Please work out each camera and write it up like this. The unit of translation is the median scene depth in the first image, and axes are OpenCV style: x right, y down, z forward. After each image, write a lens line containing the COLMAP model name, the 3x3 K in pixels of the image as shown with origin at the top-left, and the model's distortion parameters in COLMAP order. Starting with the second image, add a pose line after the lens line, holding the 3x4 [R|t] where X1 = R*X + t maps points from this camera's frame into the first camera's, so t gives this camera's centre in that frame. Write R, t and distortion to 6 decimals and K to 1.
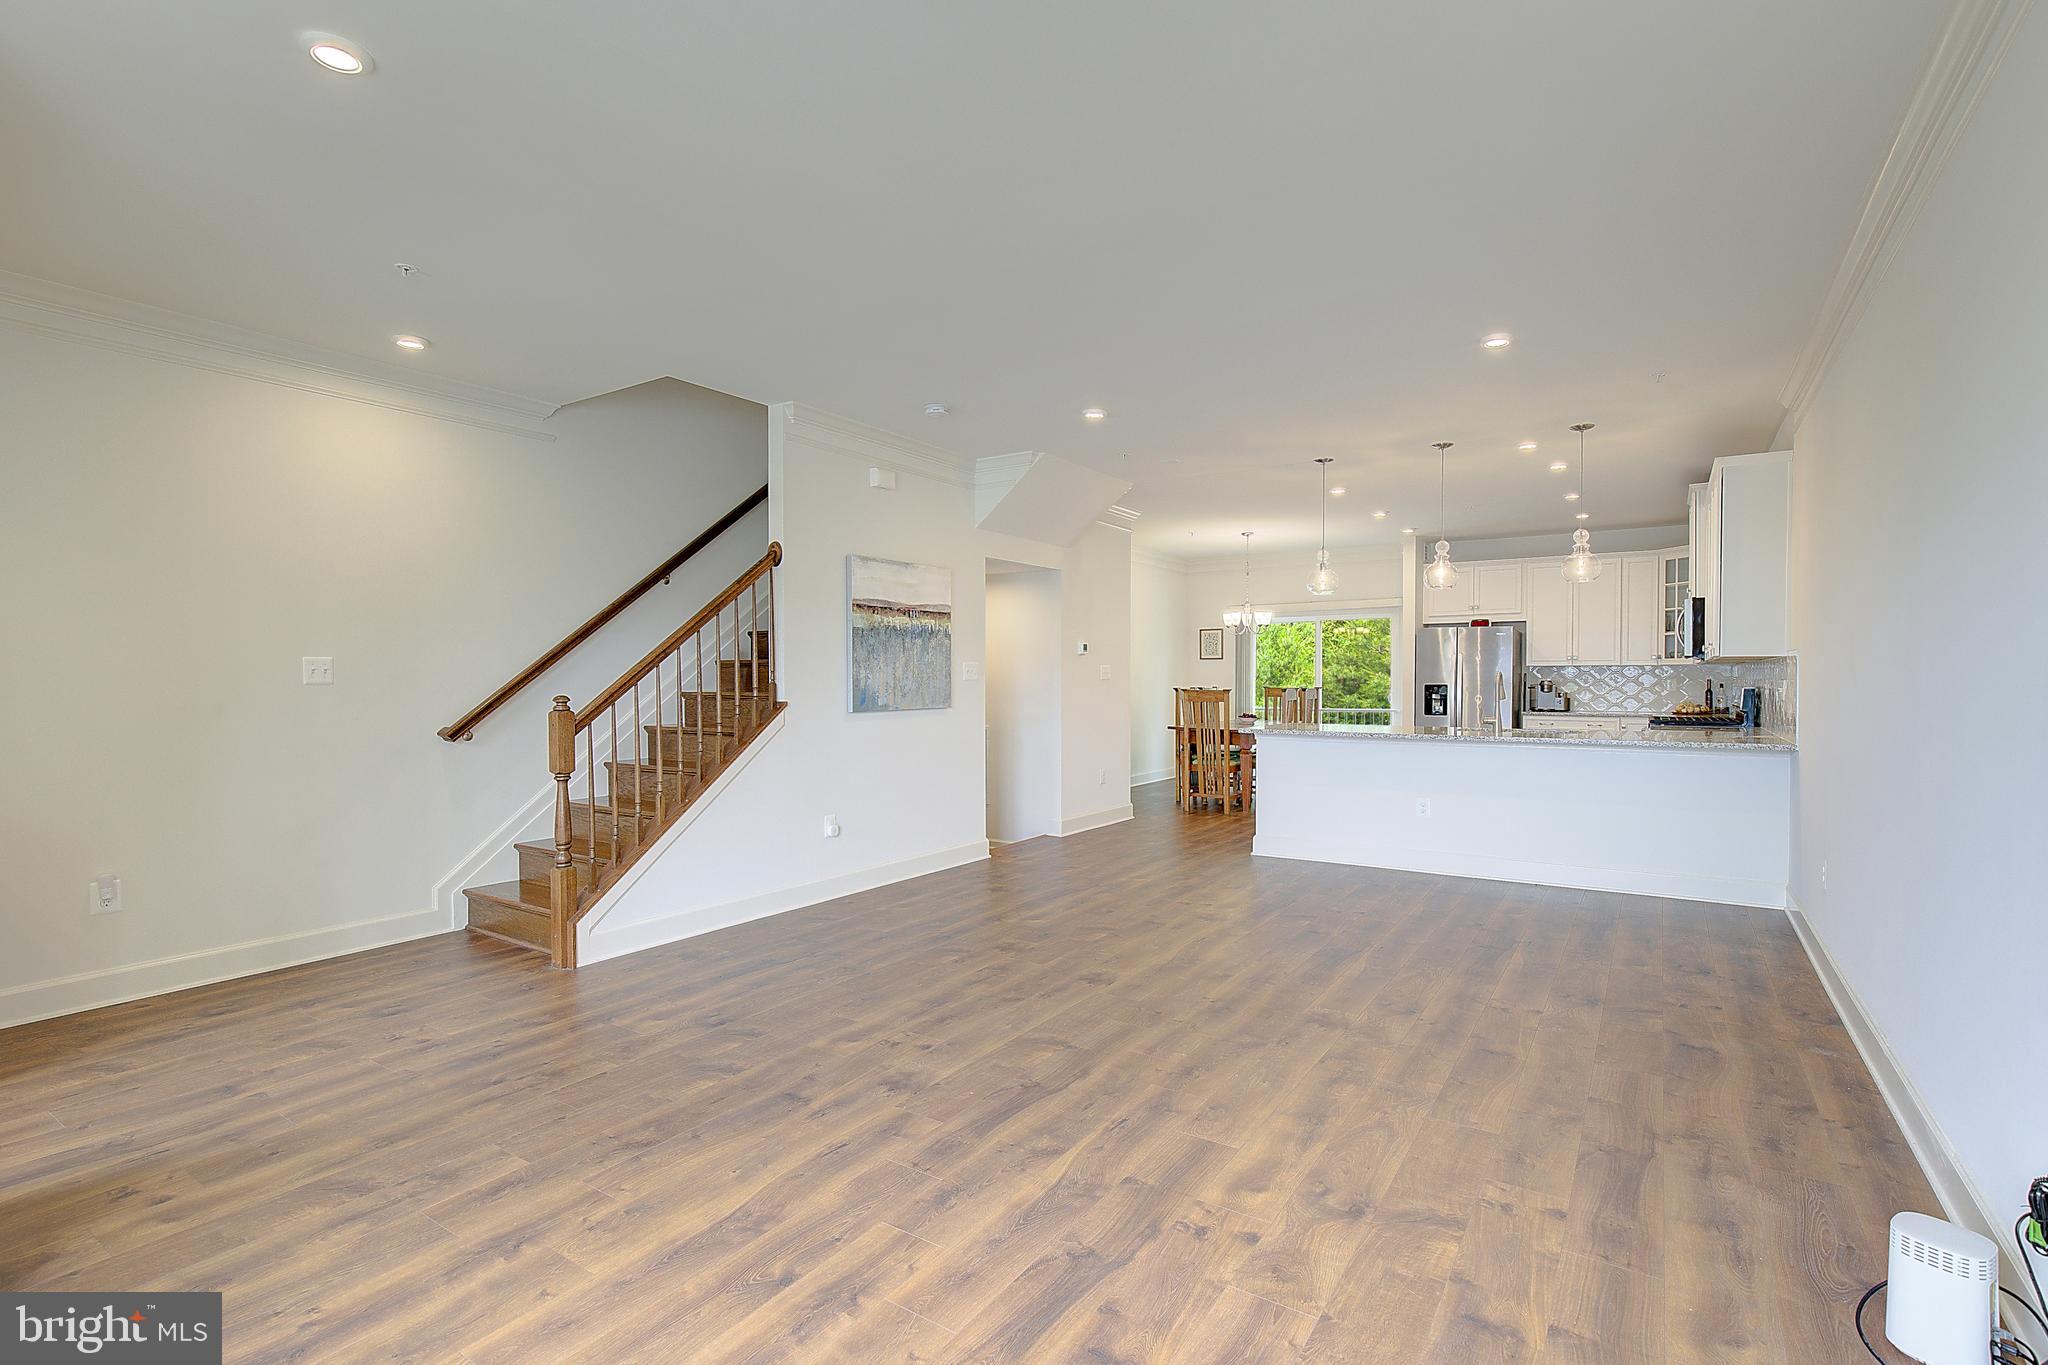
lens RADIAL K [[937.0, 0, 1024.0], [0, 937.0, 682.5], [0, 0, 1]] dist [0.000266, -0.000011]
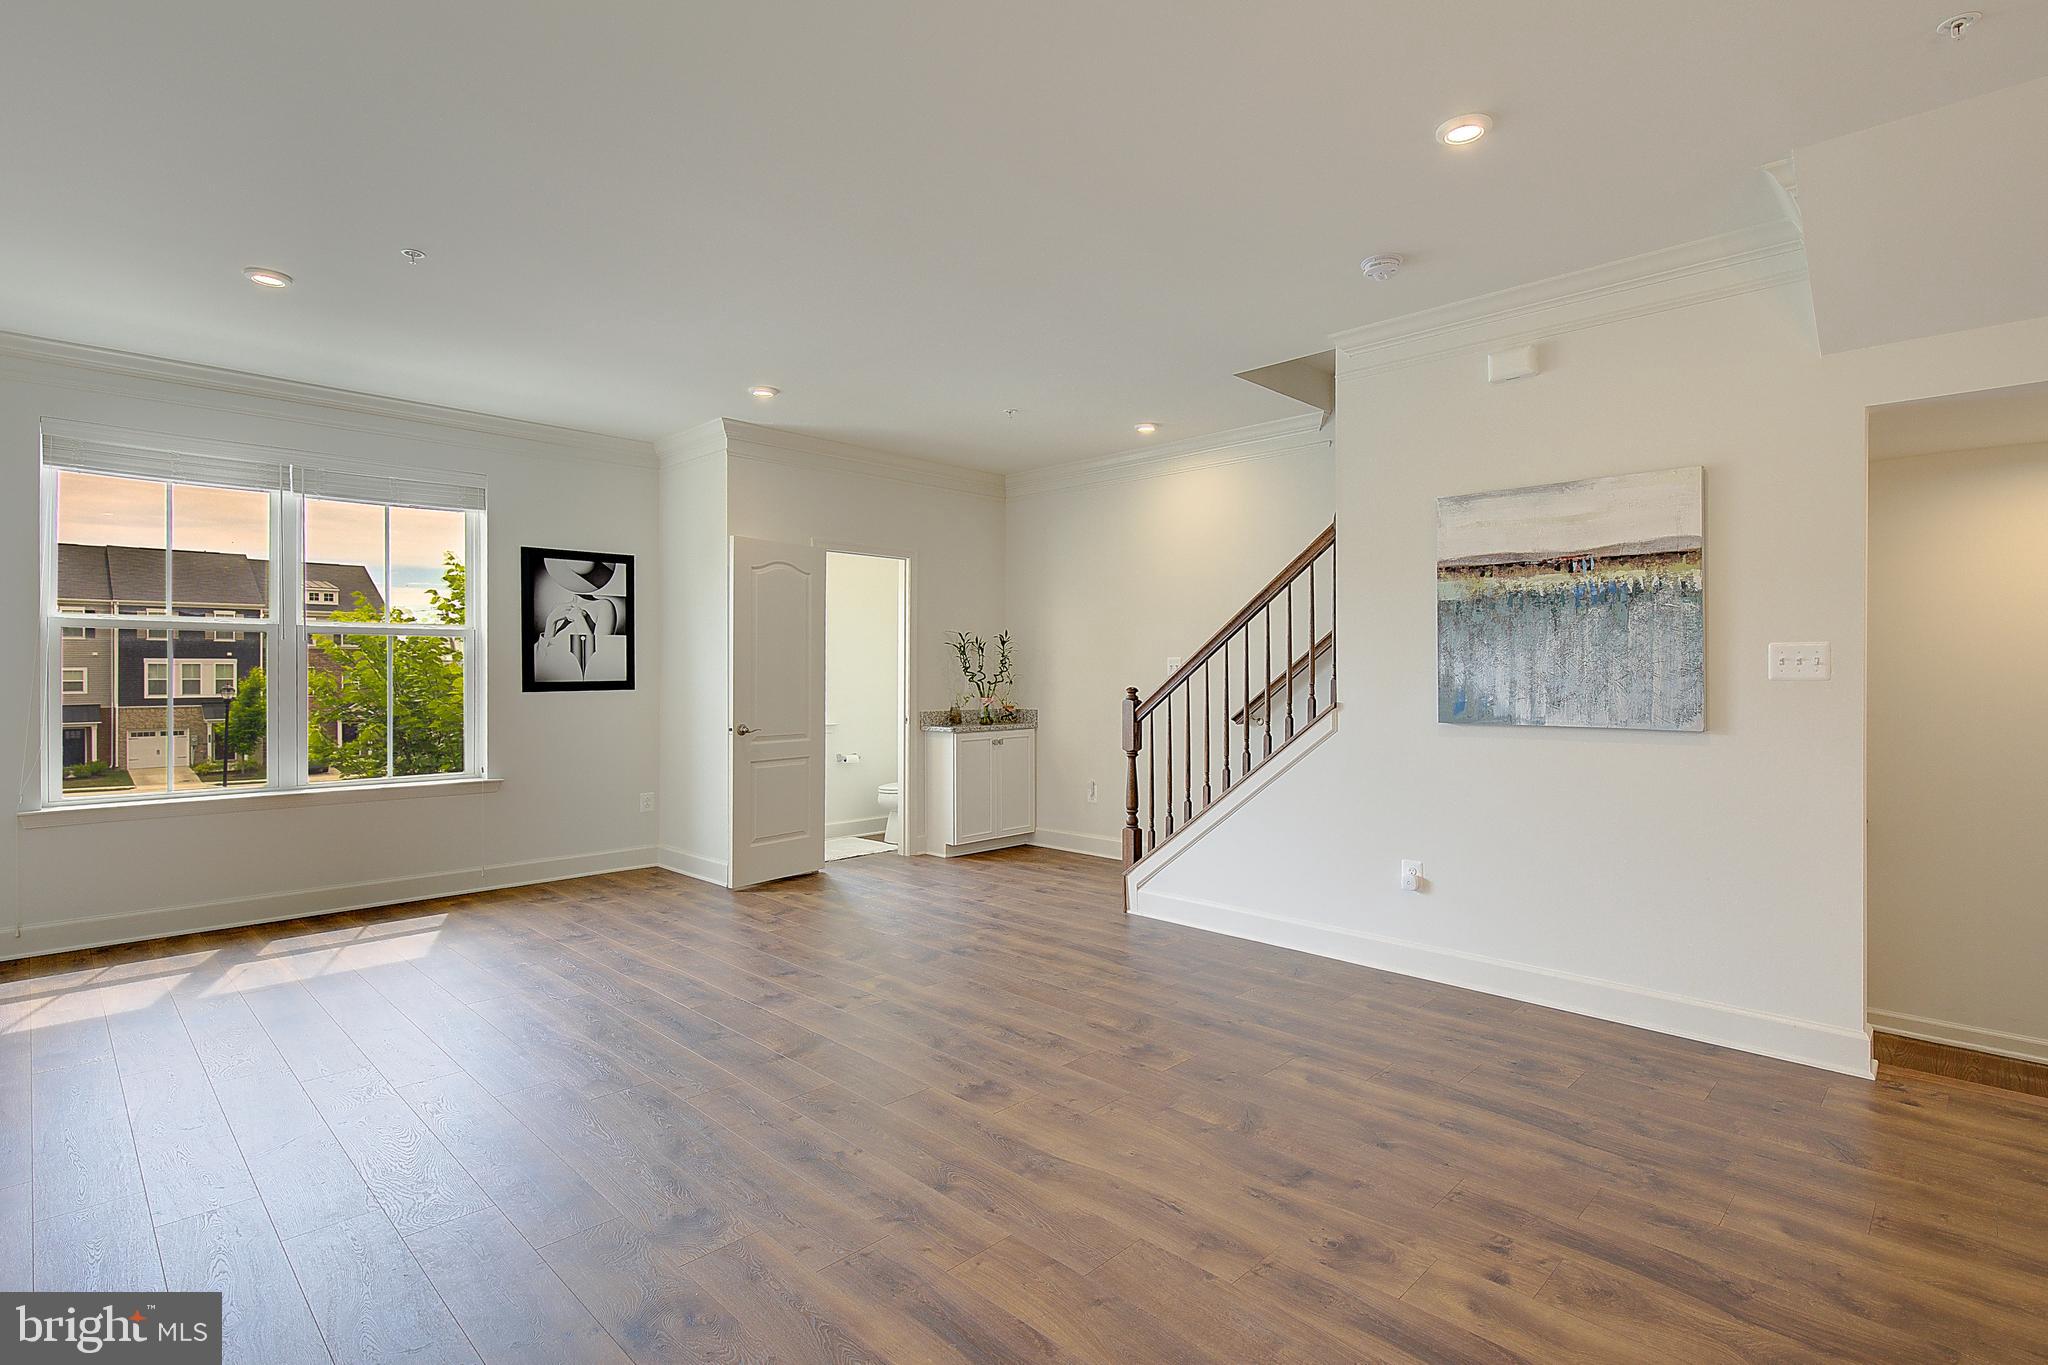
lens RADIAL K [[971.2, 0, 1080.8], [0, 971.2, 677.4], [0, 0, 1]] dist [-0.000991, 0.000153]
pose [[-0.146163, 0.007328, -0.989233, 0.537422], [-0.006023, 0.999947, 0.008298, -0.006256], [0.989242, 0.007171, -0.146112, 0.787602]]
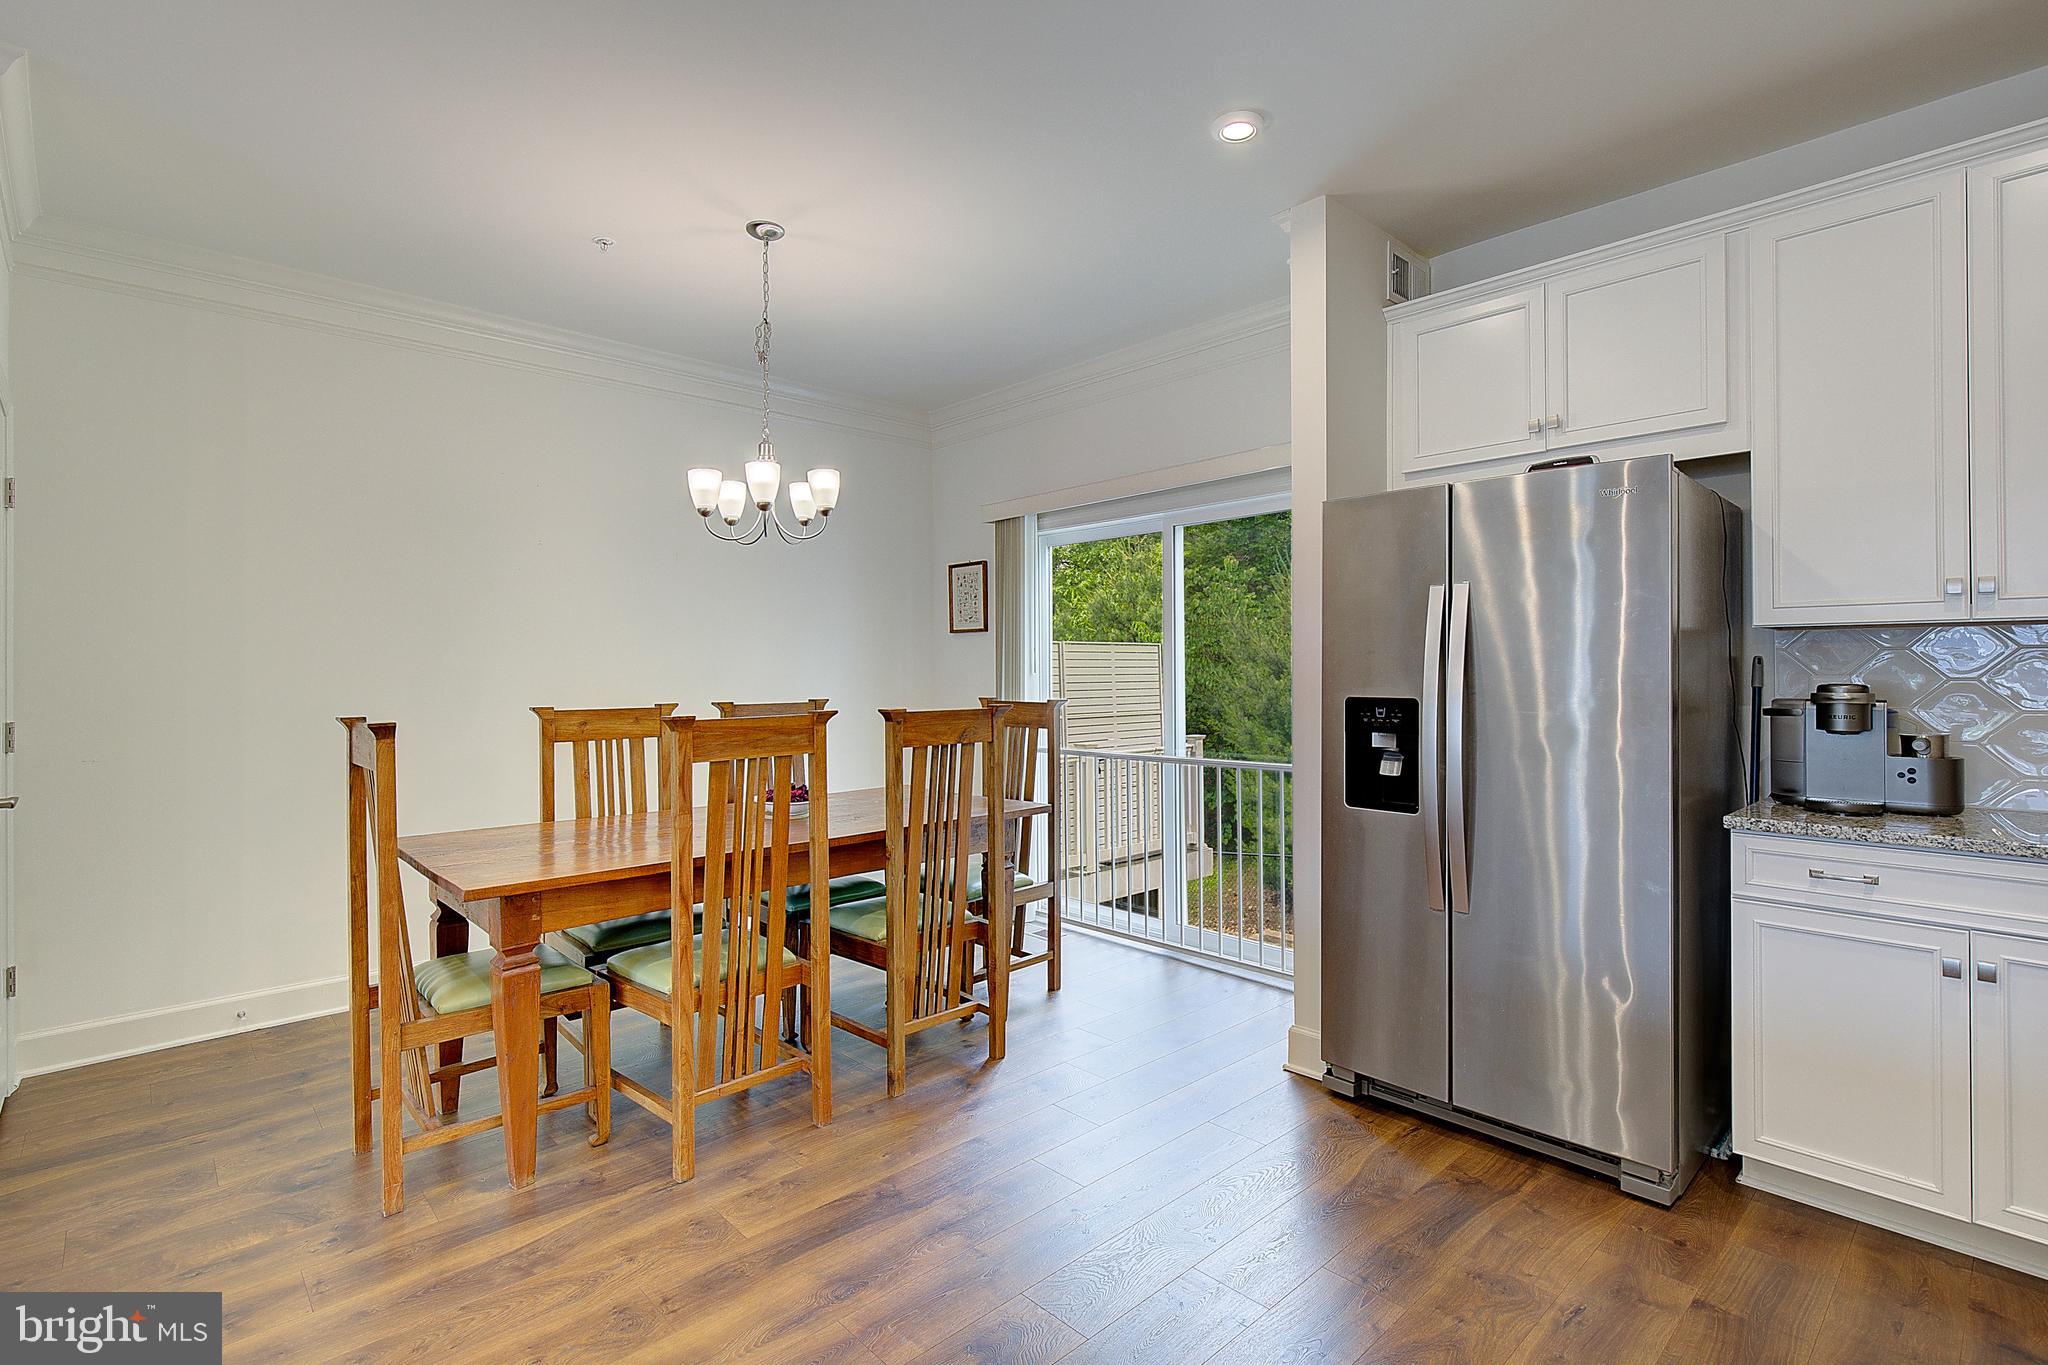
lens RADIAL K [[971.8, 0, 1046.4], [0, 971.8, 665.9], [0, 0, 1]] dist [0.002536, -0.000372]
pose [[0.977089, -0.004209, -0.212788, 0.716191], [0.001894, 0.999937, -0.011083, -0.007760], [0.212821, 0.010426, 0.977036, 1.241953]]
